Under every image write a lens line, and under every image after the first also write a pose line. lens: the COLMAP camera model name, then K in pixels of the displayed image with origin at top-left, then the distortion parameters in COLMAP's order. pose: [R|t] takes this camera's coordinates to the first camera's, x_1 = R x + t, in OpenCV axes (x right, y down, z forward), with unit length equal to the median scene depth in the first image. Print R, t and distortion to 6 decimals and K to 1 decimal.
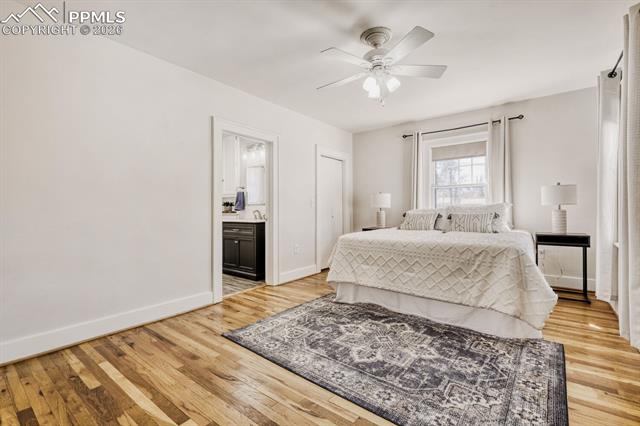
lens RADIAL K [[281.7, 0, 325.2], [0, 281.7, 208.5], [0, 0, 1]] dist [-0.002170, -0.001154]
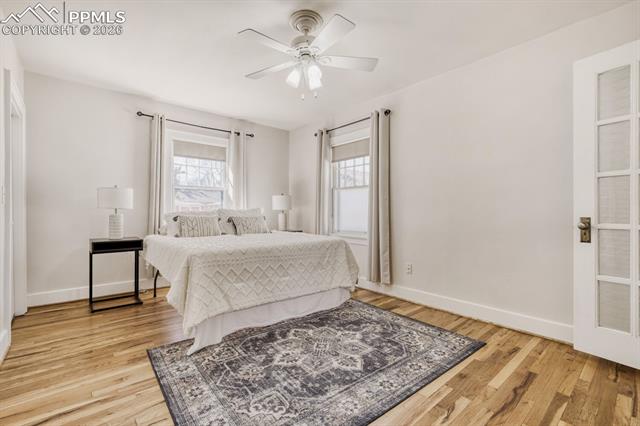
lens RADIAL K [[281.7, 0, 324.4], [0, 281.7, 218.6], [0, 0, 1]] dist [-0.002170, -0.001154]
pose [[0.224991, -0.005386, 0.974346, -0.658304], [-0.004461, 0.999969, 0.006558, 0.024522], [-0.974351, -0.005822, 0.224960, 0.717271]]
